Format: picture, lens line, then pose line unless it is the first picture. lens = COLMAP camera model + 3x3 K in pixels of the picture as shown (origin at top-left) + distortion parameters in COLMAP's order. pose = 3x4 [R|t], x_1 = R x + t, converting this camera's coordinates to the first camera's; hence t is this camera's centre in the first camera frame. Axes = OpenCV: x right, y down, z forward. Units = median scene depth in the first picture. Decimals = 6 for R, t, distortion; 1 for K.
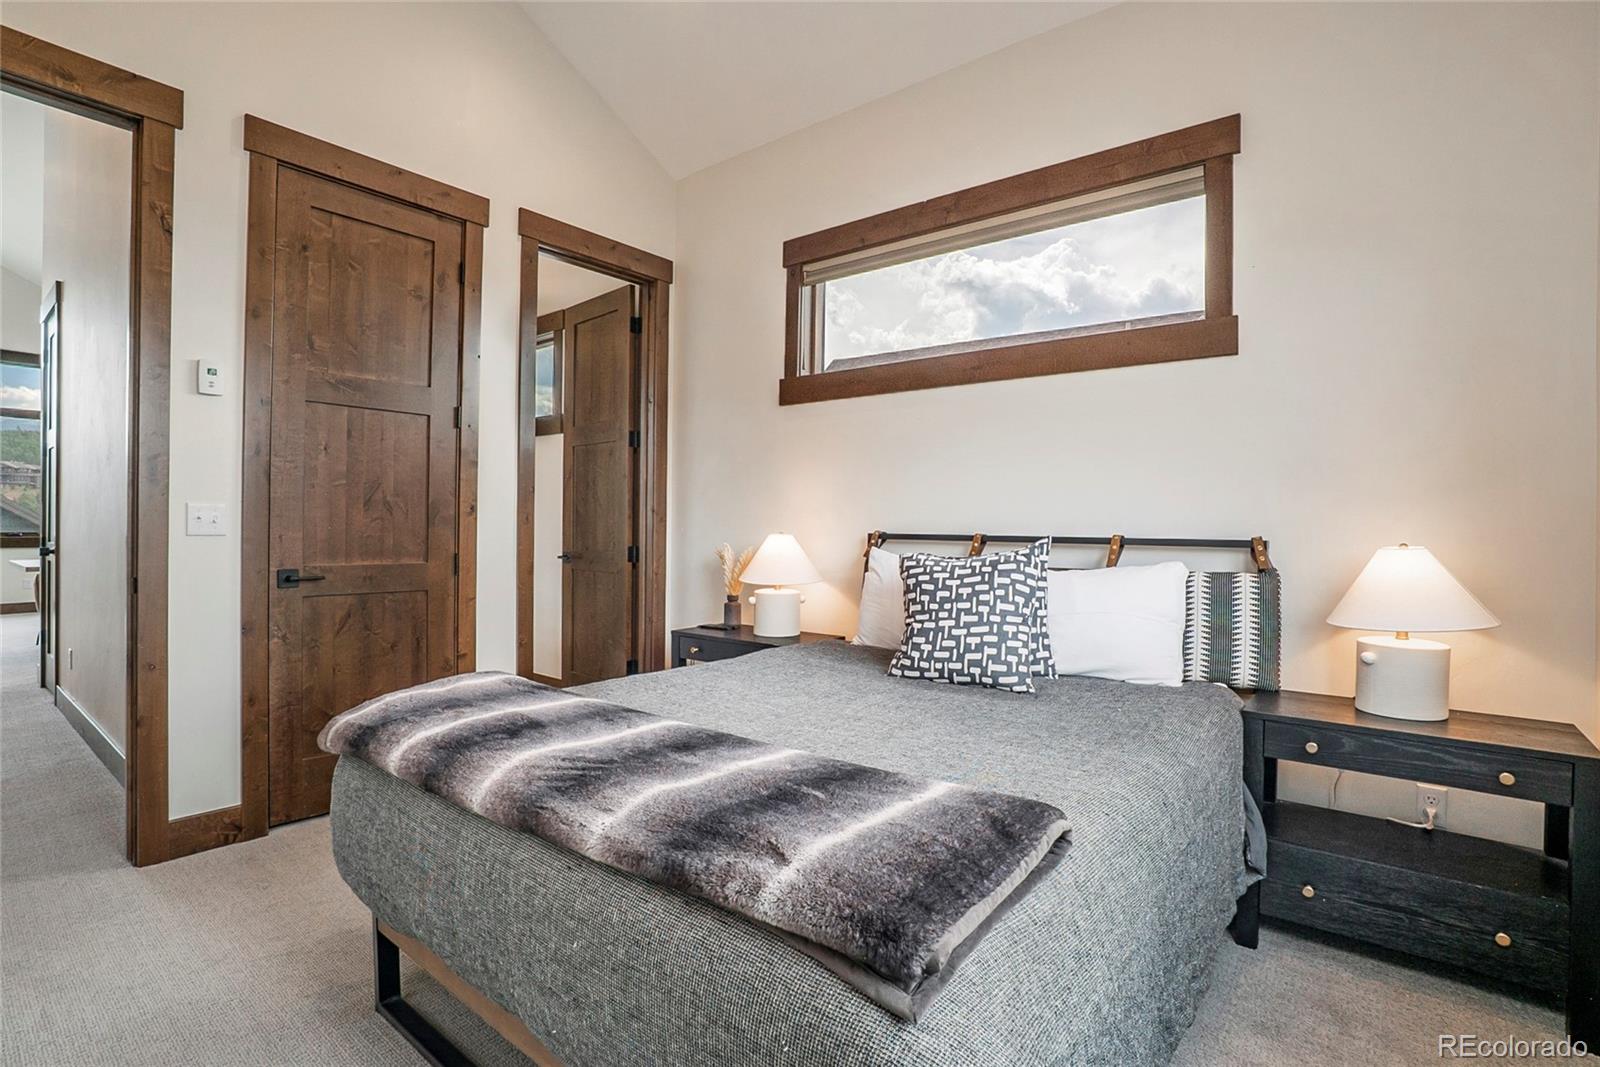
lens RADIAL K [[743.9, 0, 798.7], [0, 743.9, 527.4], [0, 0, 1]] dist [-0.003033, -0.000361]
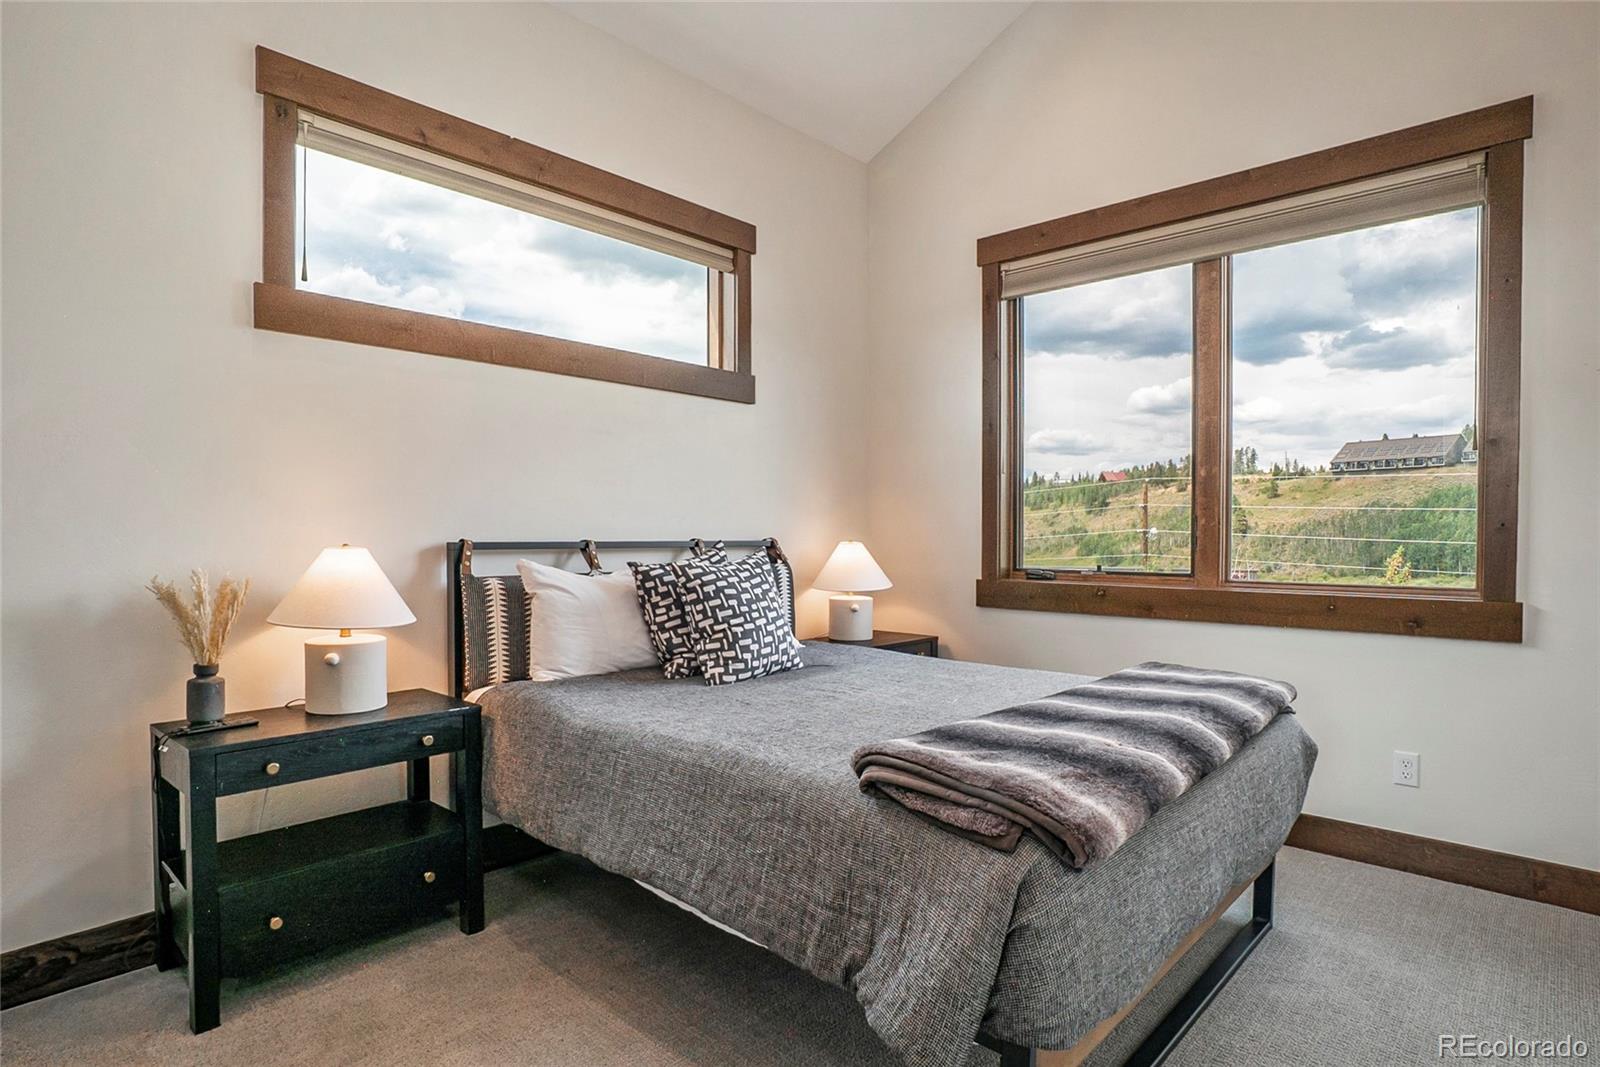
lens RADIAL K [[862.4, 0, 799.3], [0, 862.4, 535.3], [0, 0, 1]] dist [0.002779, -0.000190]
pose [[0.104867, -0.012256, 0.994411, -1.027671], [0.000526, 0.999925, 0.012269, -0.013076], [-0.994486, -0.000764, 0.104866, 0.795026]]
